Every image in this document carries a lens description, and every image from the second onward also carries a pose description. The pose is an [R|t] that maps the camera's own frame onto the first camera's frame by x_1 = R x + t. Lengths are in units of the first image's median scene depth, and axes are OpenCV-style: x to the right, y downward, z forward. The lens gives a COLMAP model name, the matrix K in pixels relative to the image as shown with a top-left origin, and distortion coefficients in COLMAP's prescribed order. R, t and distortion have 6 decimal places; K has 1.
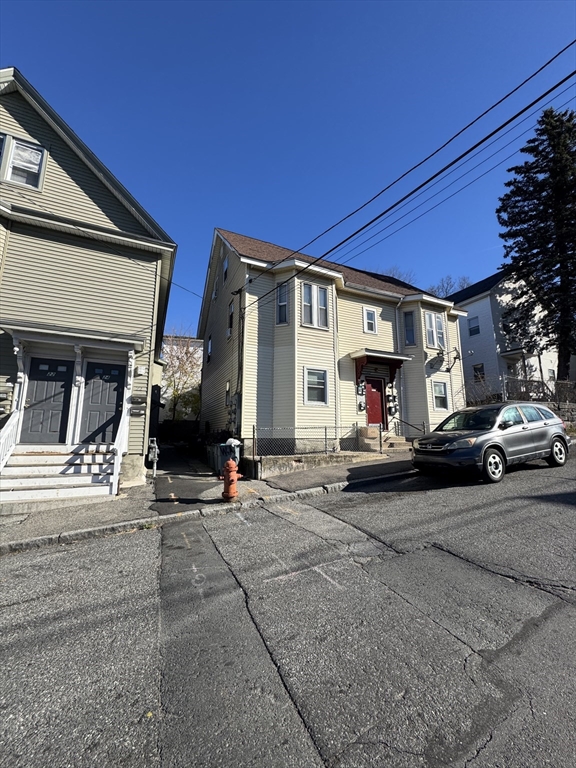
lens RADIAL K [[307.4, 0, 288.0], [0, 307.4, 381.8], [0, 0, 1]] dist [-0.002658, 0.000053]
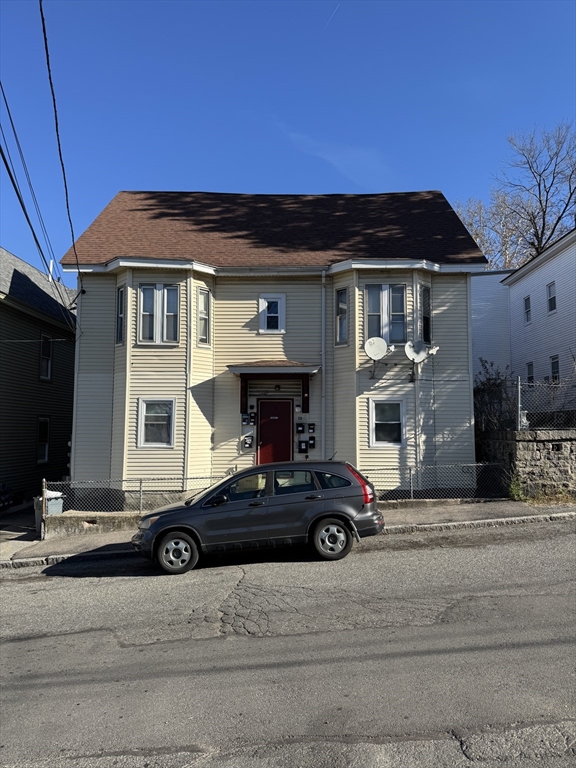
lens RADIAL K [[528.9, 0, 288.3], [0, 528.9, 386.7], [0, 0, 1]] dist [0.050673, -0.001361]
pose [[0.908893, -0.035157, -0.415546, 0.924136], [0.072828, 0.994509, 0.075151, -0.147658], [0.410622, -0.098567, 0.906462, -0.062592]]
